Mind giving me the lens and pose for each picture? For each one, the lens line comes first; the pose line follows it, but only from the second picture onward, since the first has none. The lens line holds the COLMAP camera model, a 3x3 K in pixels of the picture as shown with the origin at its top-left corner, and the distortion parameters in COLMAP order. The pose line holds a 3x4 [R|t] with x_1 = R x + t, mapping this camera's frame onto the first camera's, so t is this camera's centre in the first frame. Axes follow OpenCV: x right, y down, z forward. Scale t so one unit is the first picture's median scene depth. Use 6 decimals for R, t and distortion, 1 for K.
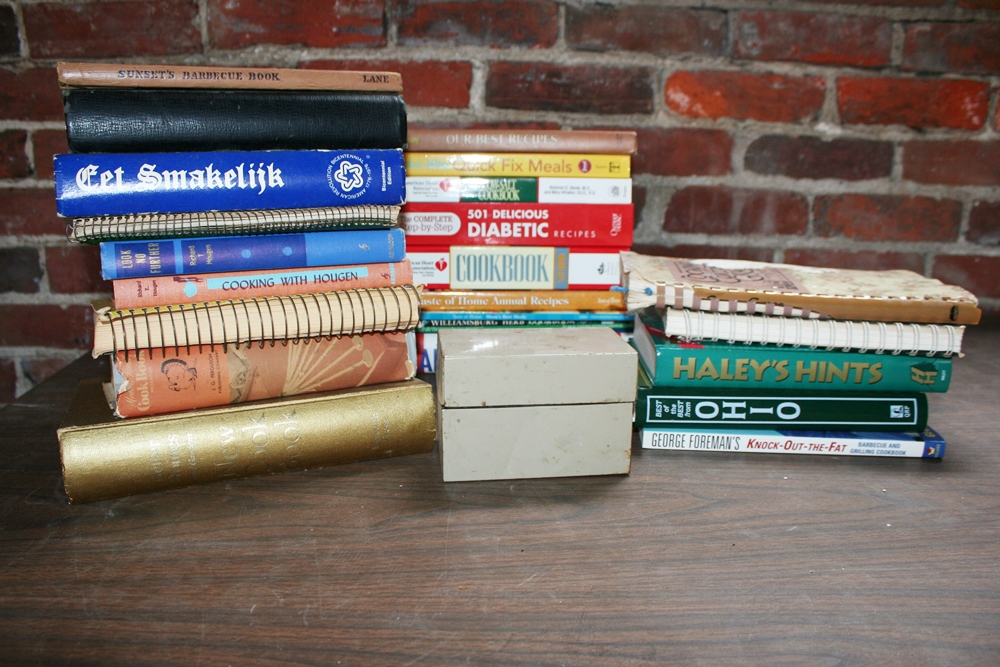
lens RADIAL K [[856.8, 0, 502.4], [0, 856.8, 336.1], [0, 0, 1]] dist [-0.157094, 0.127804]
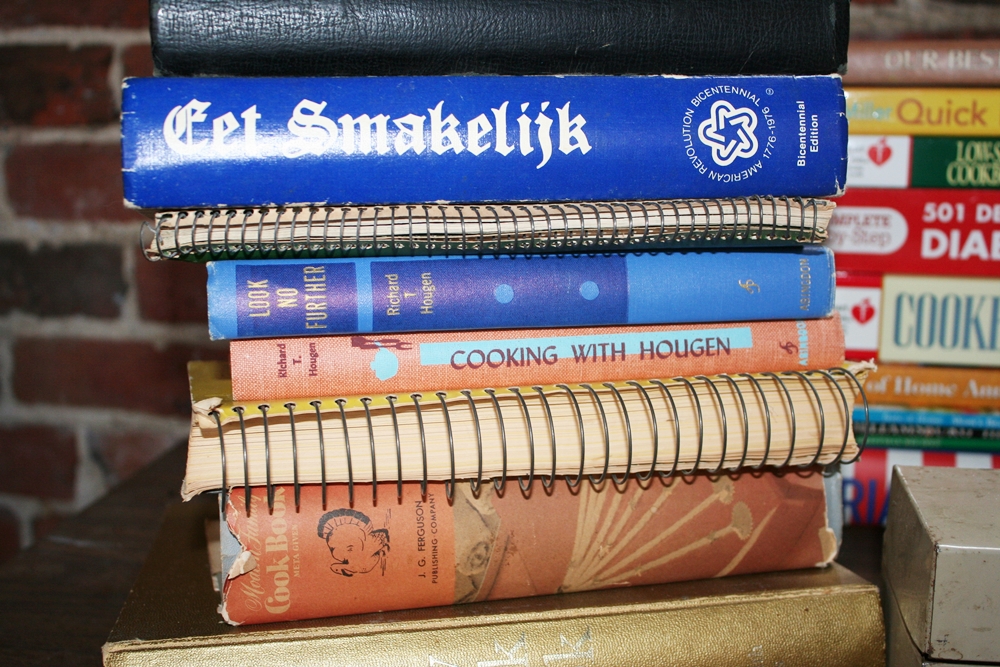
lens RADIAL K [[1310.8, 0, 500.8], [0, 1310.8, 336.2], [0, 0, 1]] dist [-0.061613, 0.000000]
pose [[0.968946, 0.041180, -0.243821, -0.091744], [-0.048604, 0.998517, -0.024509, -0.040797], [0.242450, 0.035598, 0.969510, 0.212481]]
